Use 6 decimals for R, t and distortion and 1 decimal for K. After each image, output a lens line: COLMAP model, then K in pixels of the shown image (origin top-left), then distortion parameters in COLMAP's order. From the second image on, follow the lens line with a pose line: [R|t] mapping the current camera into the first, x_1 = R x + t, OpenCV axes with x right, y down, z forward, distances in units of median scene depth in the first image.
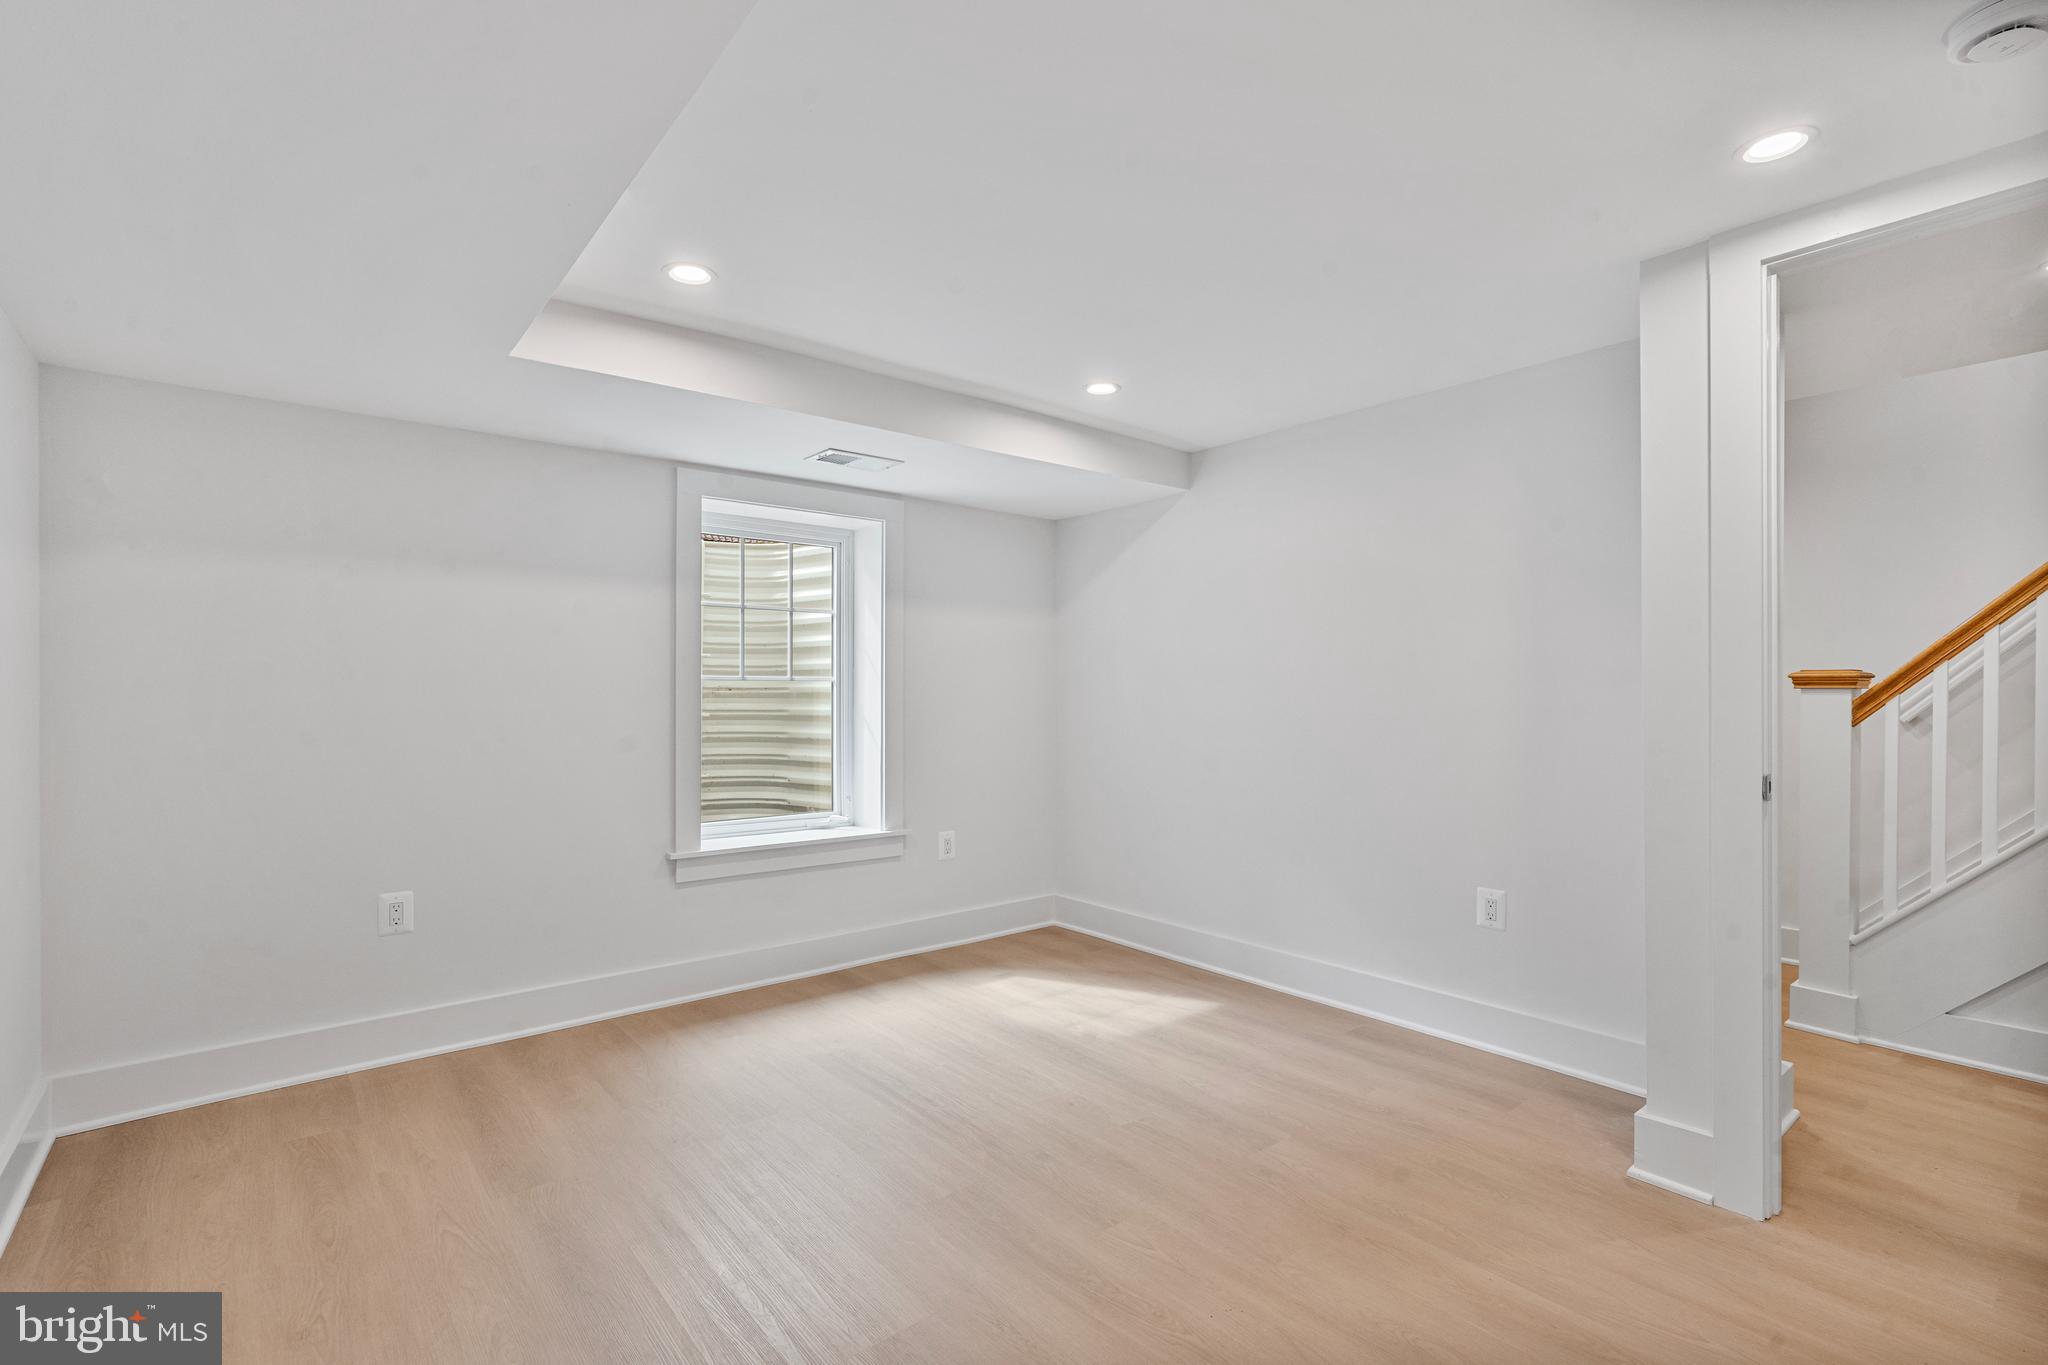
lens RADIAL K [[934.7, 0, 1018.2], [0, 934.7, 687.2], [0, 0, 1]] dist [-0.003195, 0.002196]
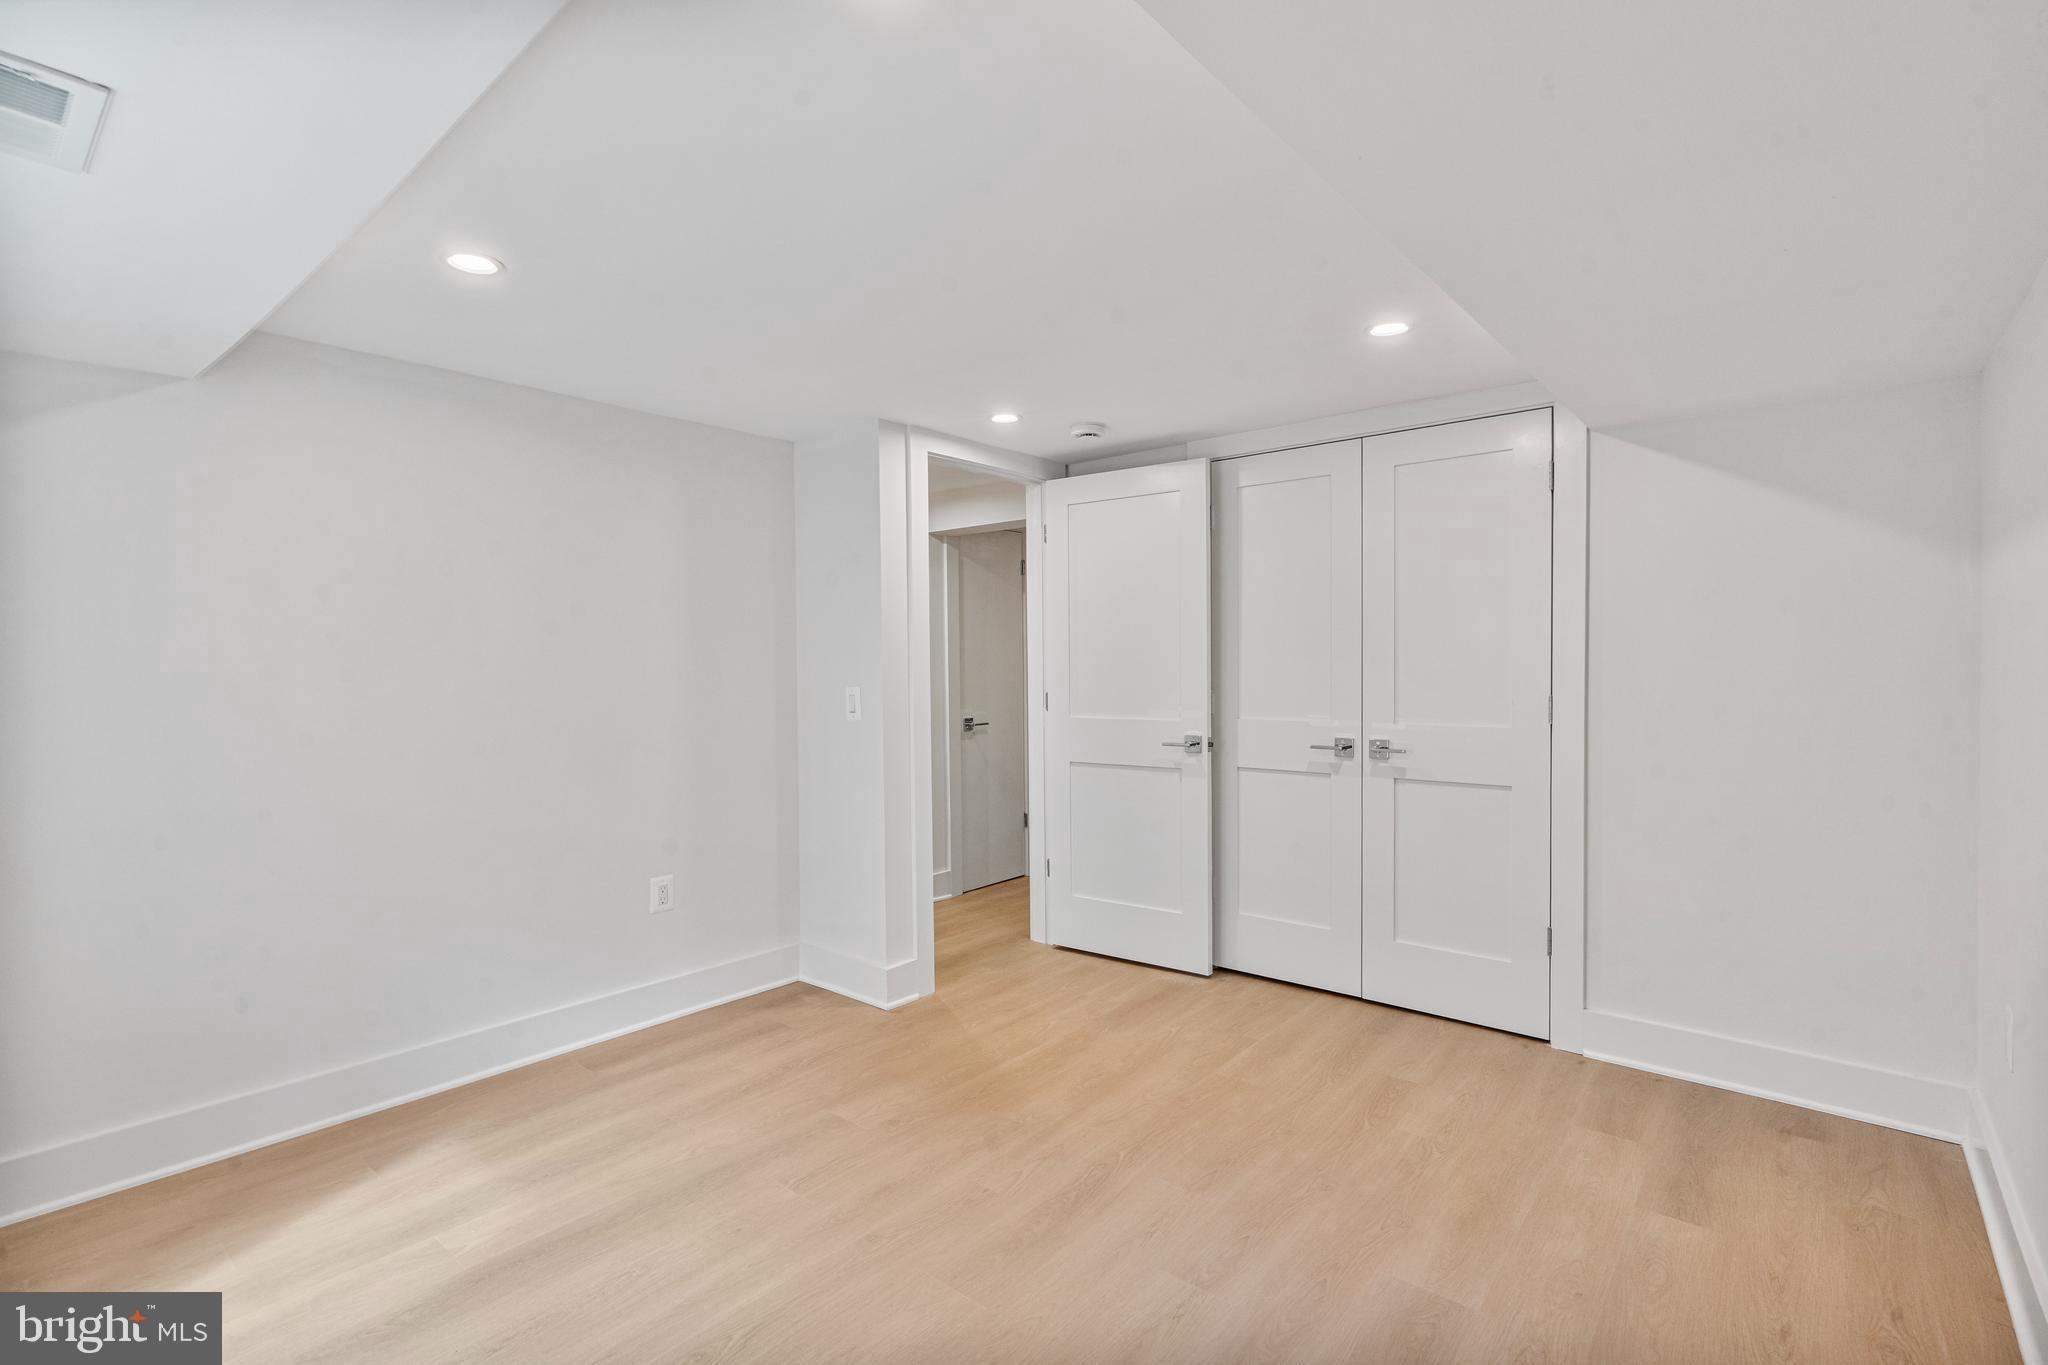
lens RADIAL K [[934.7, 0, 1019.5], [0, 934.7, 681.4], [0, 0, 1]] dist [-0.003195, 0.002196]
pose [[-0.183556, -0.008186, 0.982975, -0.733535], [0.000247, 0.999965, 0.008374, -0.027378], [-0.983009, 0.001780, -0.183547, 0.871008]]
